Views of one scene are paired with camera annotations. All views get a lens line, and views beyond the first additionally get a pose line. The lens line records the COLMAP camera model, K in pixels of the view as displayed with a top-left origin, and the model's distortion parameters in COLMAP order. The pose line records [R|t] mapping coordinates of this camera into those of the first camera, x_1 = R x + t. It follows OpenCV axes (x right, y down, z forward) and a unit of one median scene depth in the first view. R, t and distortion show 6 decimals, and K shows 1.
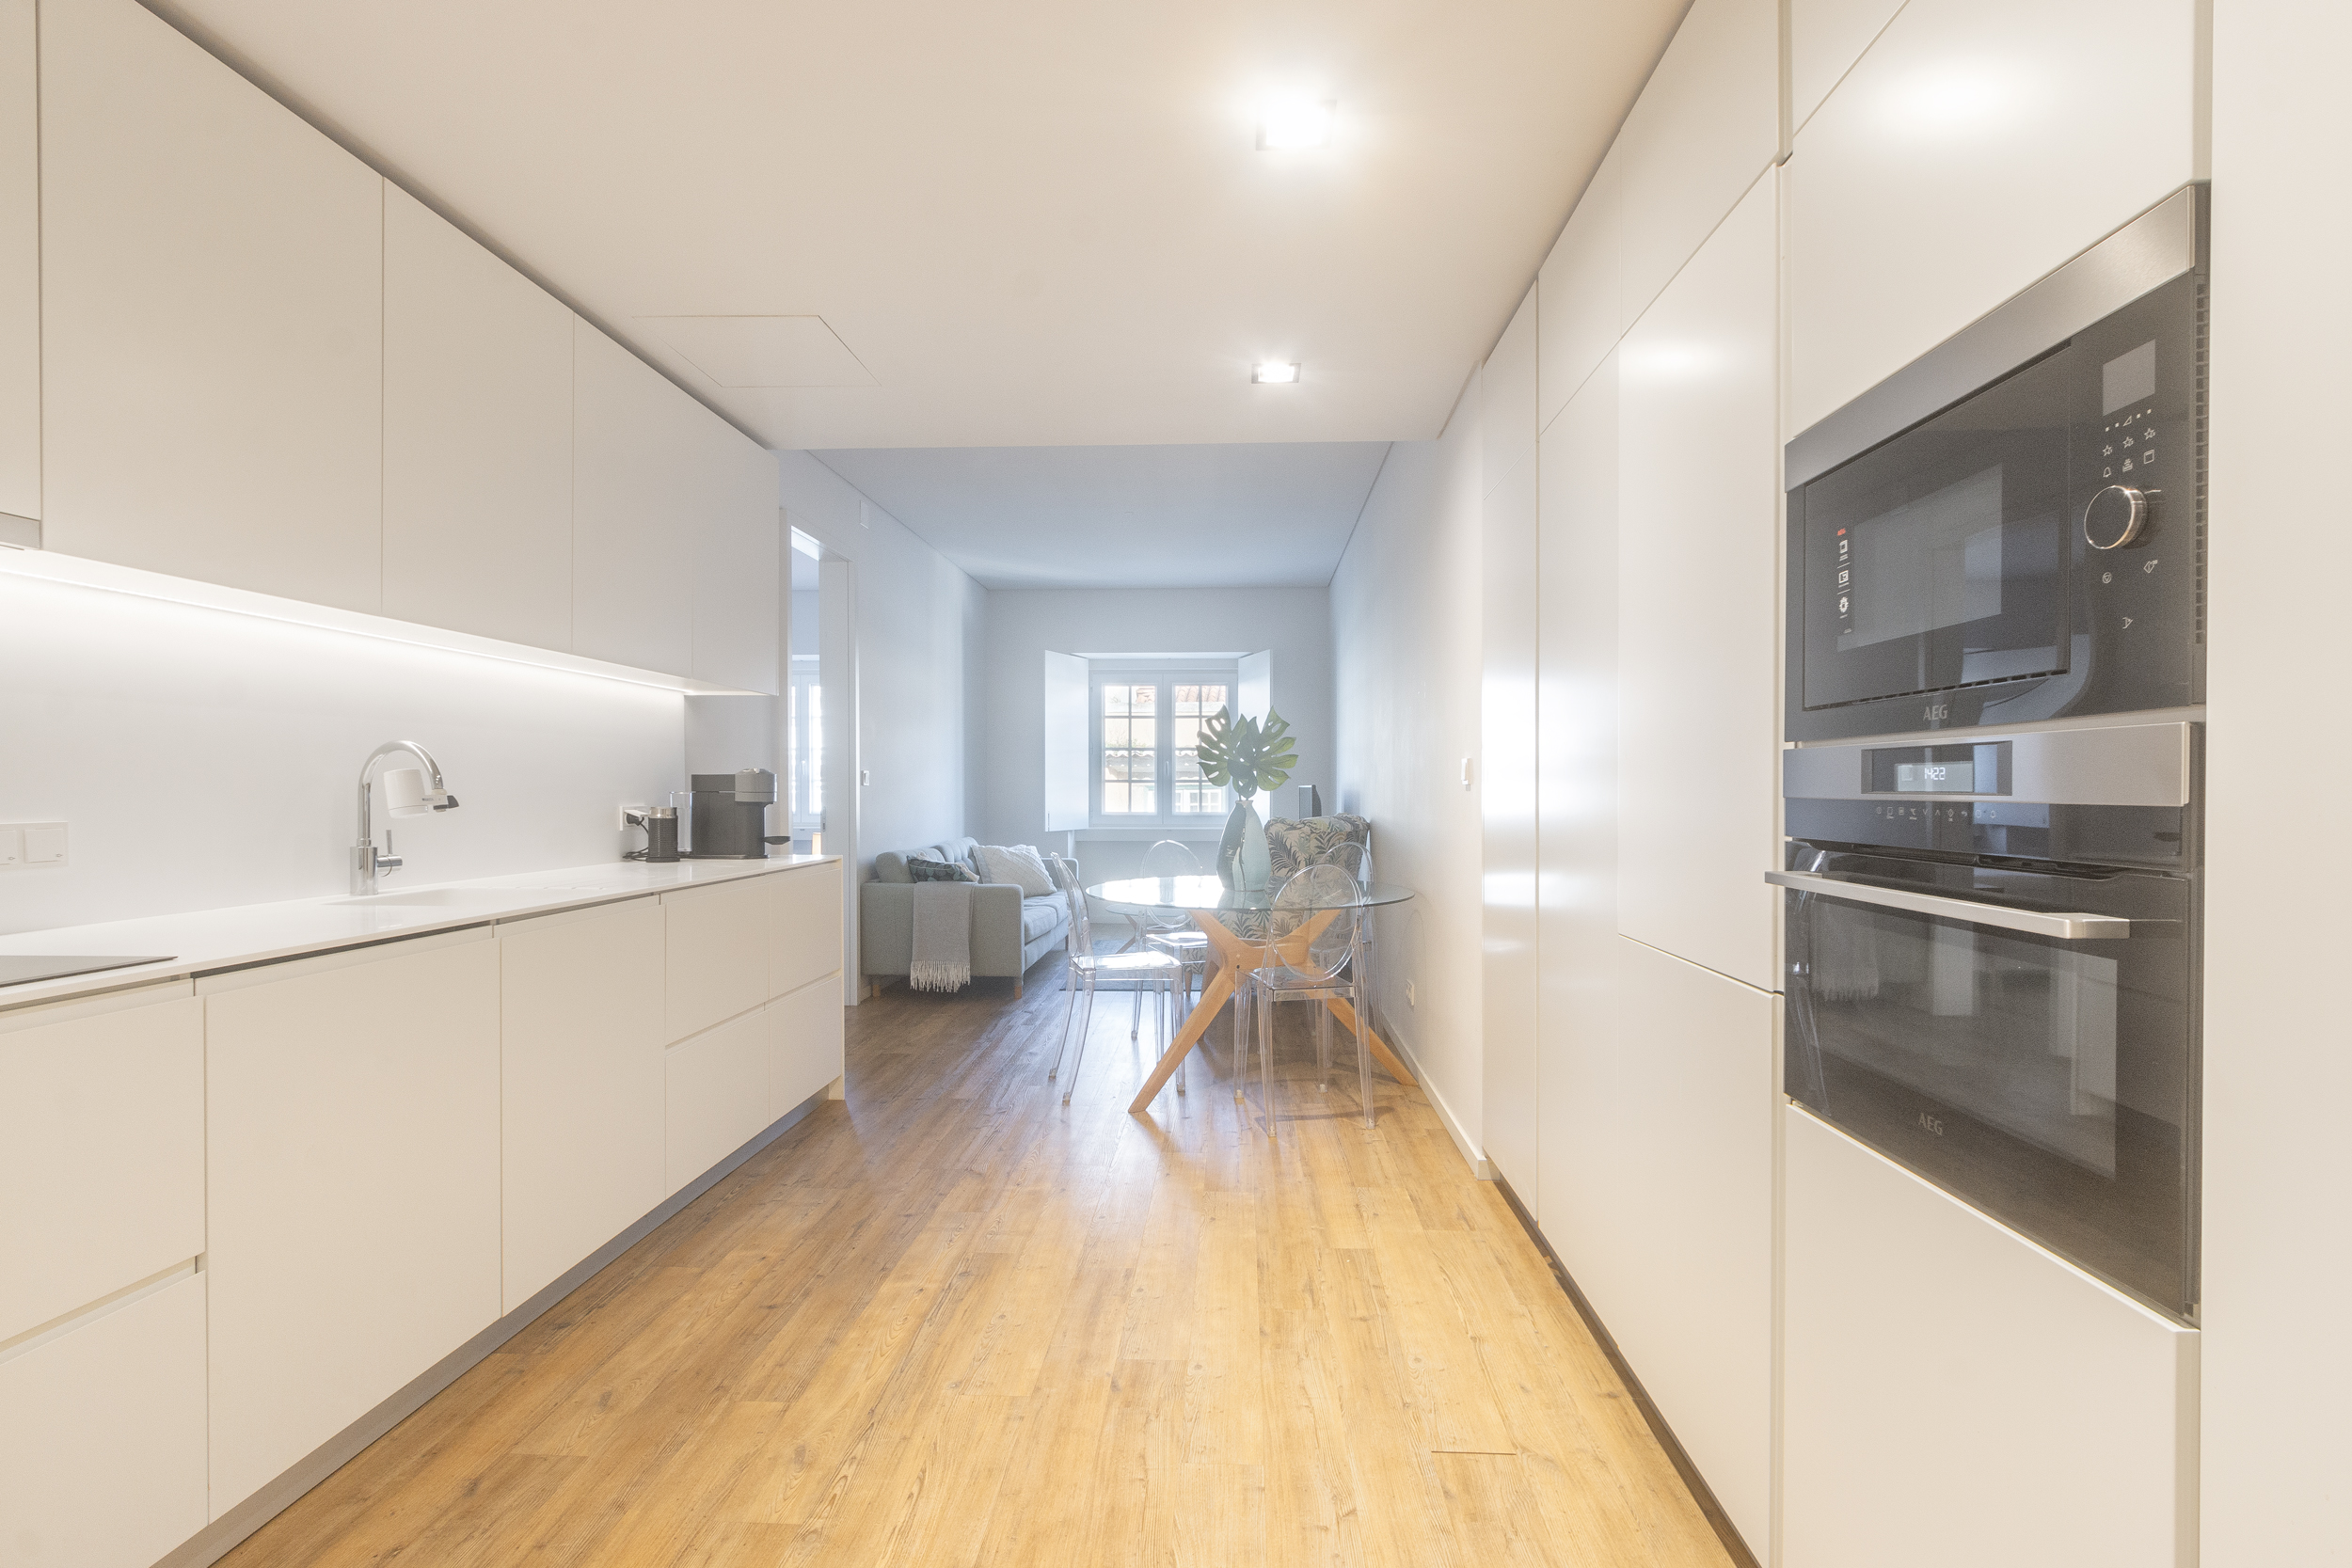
lens RADIAL K [[1066.2, 0, 1178.8], [0, 1066.2, 778.9], [0, 0, 1]] dist [0.005767, -0.001202]
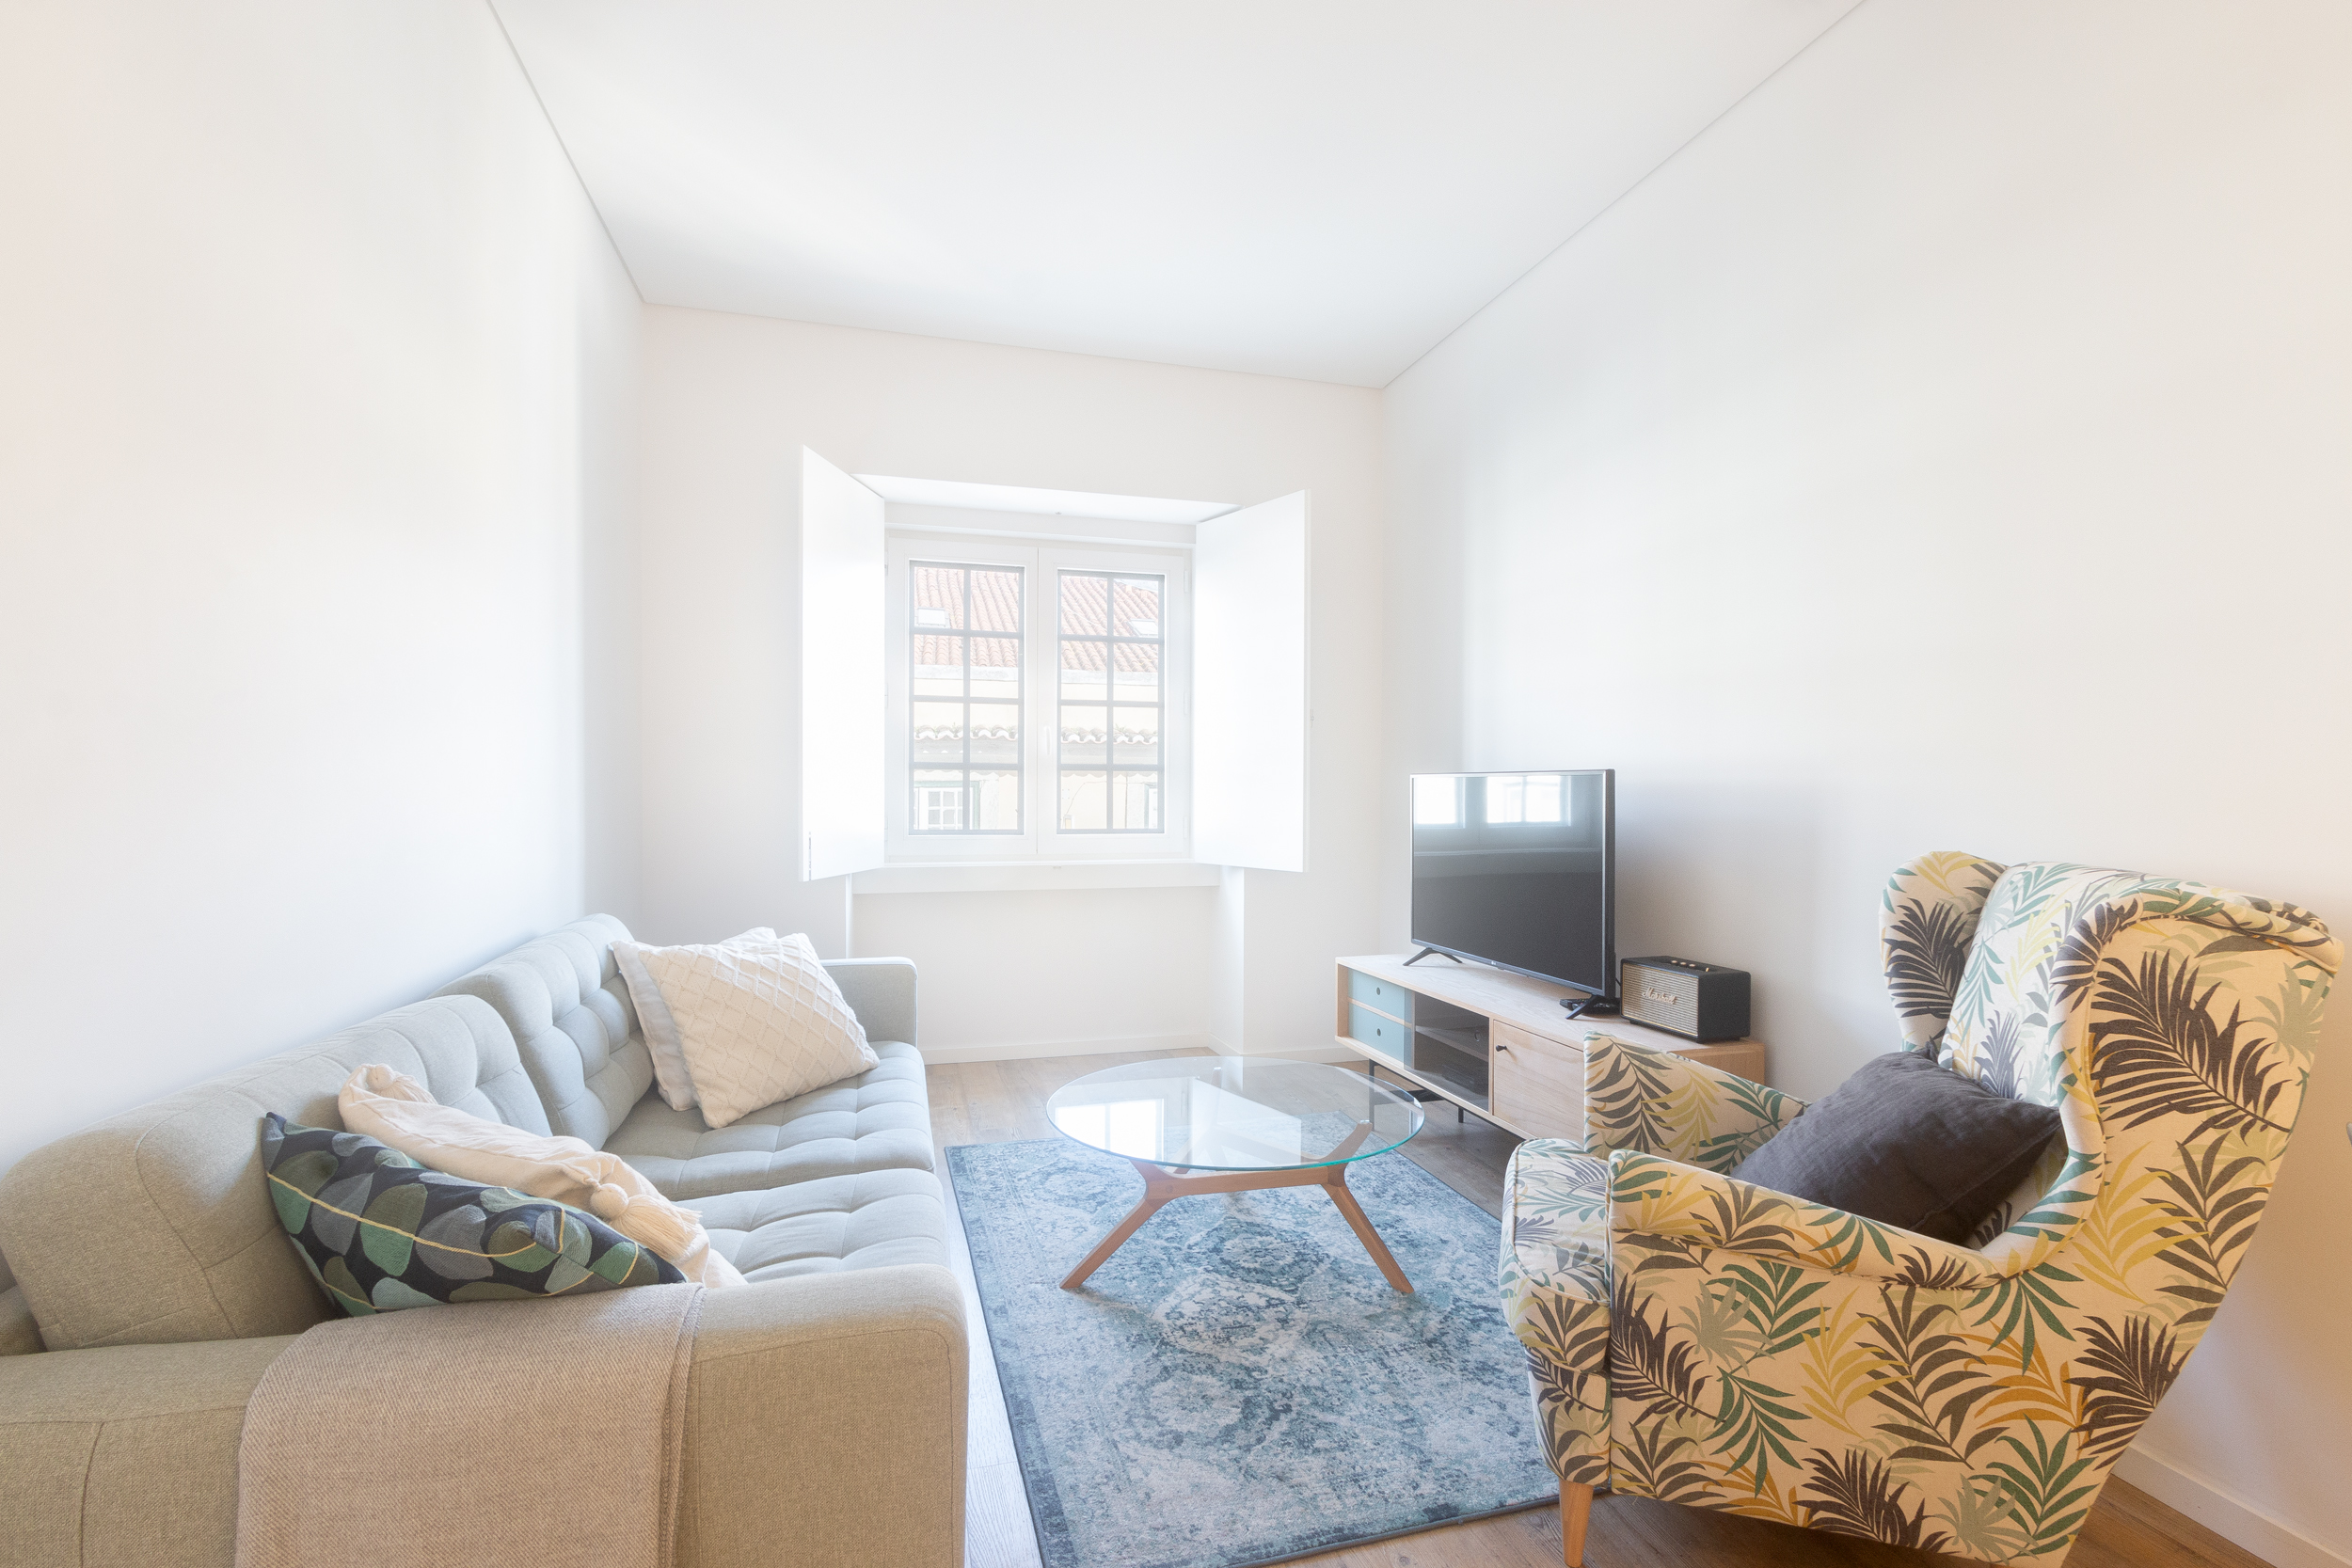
lens RADIAL K [[1066.2, 0, 1186.8], [0, 1066.2, 821.6], [0, 0, 1]] dist [0.005767, -0.001202]
pose [[0.947849, -0.006813, 0.318646, -0.130220], [-0.004793, 0.999354, 0.035624, 0.010094], [-0.318683, -0.035293, 0.947204, 0.623614]]
